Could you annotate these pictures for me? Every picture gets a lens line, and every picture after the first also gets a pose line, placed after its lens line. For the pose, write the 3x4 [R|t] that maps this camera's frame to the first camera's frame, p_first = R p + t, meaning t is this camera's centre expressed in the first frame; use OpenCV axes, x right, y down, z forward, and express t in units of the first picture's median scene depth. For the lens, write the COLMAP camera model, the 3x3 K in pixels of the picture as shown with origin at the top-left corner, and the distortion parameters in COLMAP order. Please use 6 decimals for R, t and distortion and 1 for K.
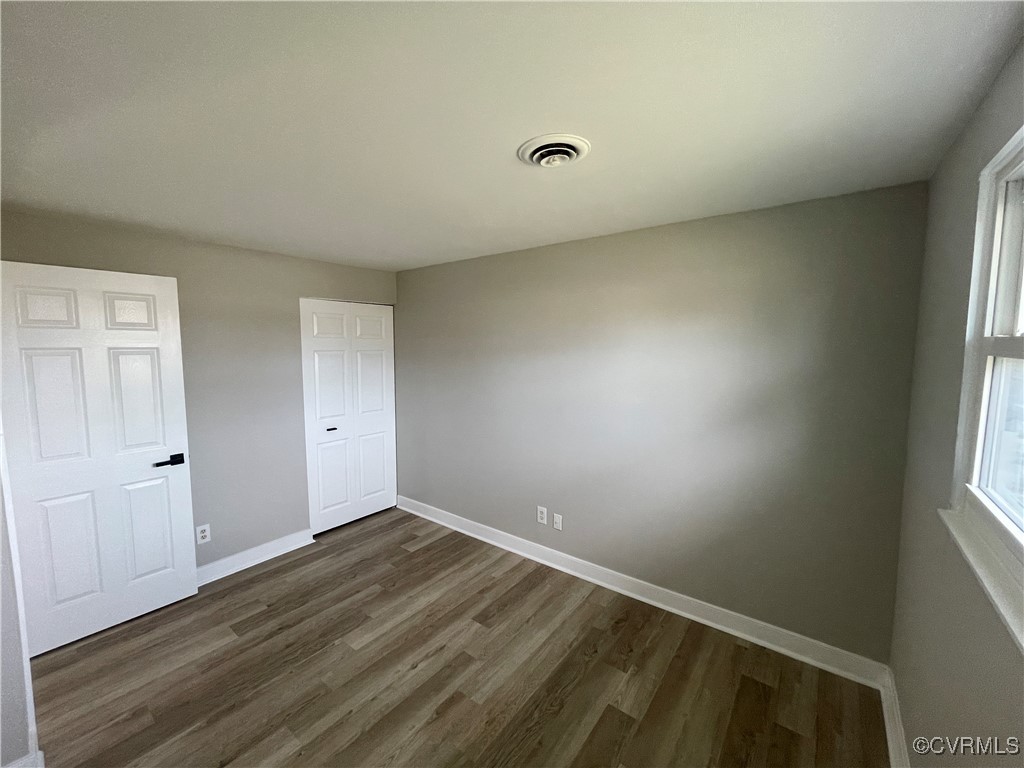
lens RADIAL K [[415.1, 0, 510.5], [0, 415.1, 381.1], [0, 0, 1]] dist [-0.009384, 0.004079]
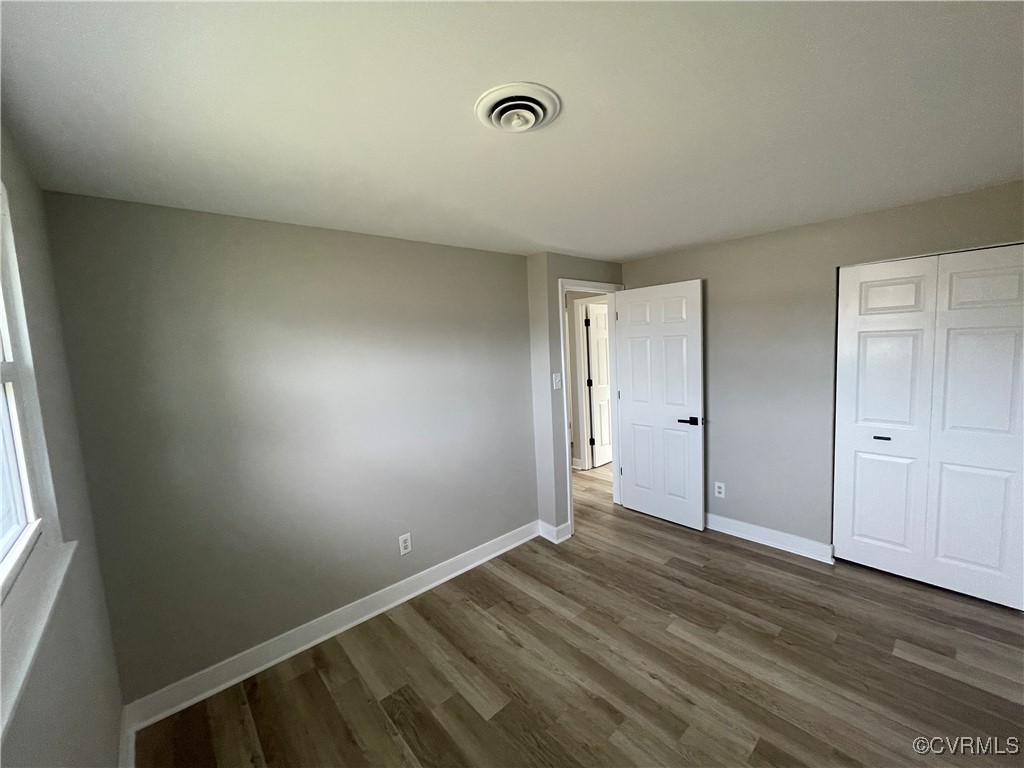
lens RADIAL K [[415.1, 0, 510.5], [0, 415.1, 381.1], [0, 0, 1]] dist [-0.009384, 0.004079]
pose [[-0.190506, 0.103188, -0.976248, 0.571101], [-0.034695, 0.993131, 0.111743, -0.062150], [0.981073, 0.055158, -0.185617, 0.683655]]
